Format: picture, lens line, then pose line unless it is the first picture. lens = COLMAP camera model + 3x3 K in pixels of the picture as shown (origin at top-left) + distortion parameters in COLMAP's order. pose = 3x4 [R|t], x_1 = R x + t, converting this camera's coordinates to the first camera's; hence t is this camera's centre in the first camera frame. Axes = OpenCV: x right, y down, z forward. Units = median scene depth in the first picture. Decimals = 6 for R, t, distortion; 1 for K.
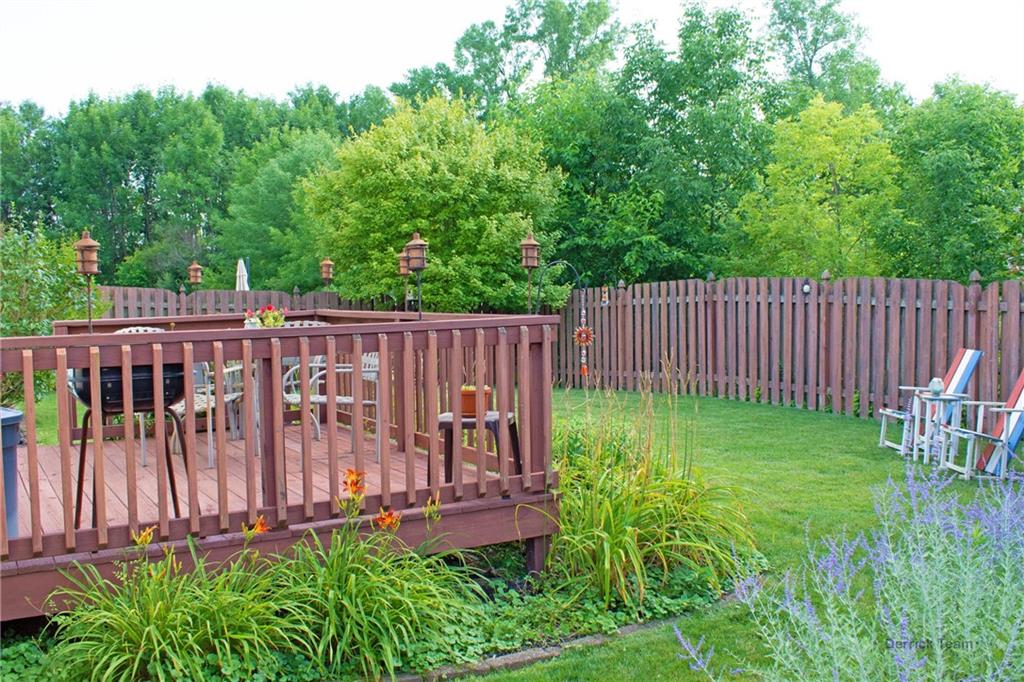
lens RADIAL K [[1006.3, 0, 512.7], [0, 1006.3, 348.9], [0, 0, 1]] dist [-0.098113, 0.015911]
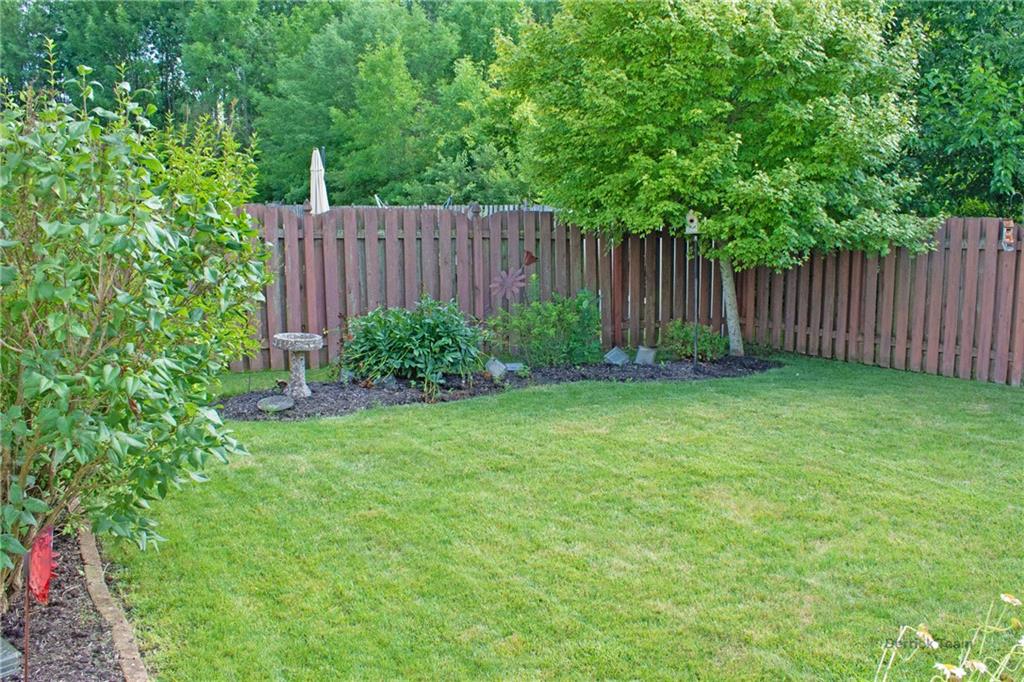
lens RADIAL K [[1006.3, 0, 512.7], [0, 1006.3, 348.9], [0, 0, 1]] dist [-0.098113, 0.015911]
pose [[0.999875, 0.015381, -0.003642, -0.082742], [-0.014871, 0.993494, 0.112906, -0.018365], [0.005355, -0.112838, 0.993599, 0.153155]]
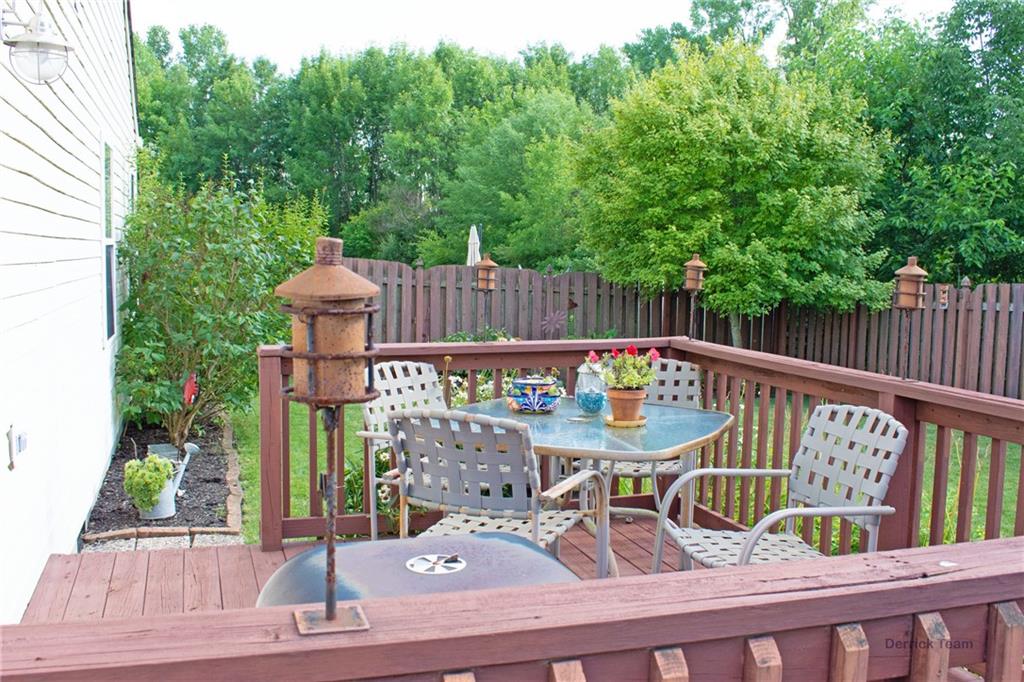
lens RADIAL K [[1006.3, 0, 512.7], [0, 1006.3, 348.9], [0, 0, 1]] dist [-0.098113, 0.015911]
pose [[0.977585, 0.056990, -0.202683, -0.030853], [-0.050318, 0.998013, 0.037925, -0.009572], [0.204441, -0.026876, 0.978510, 0.070280]]
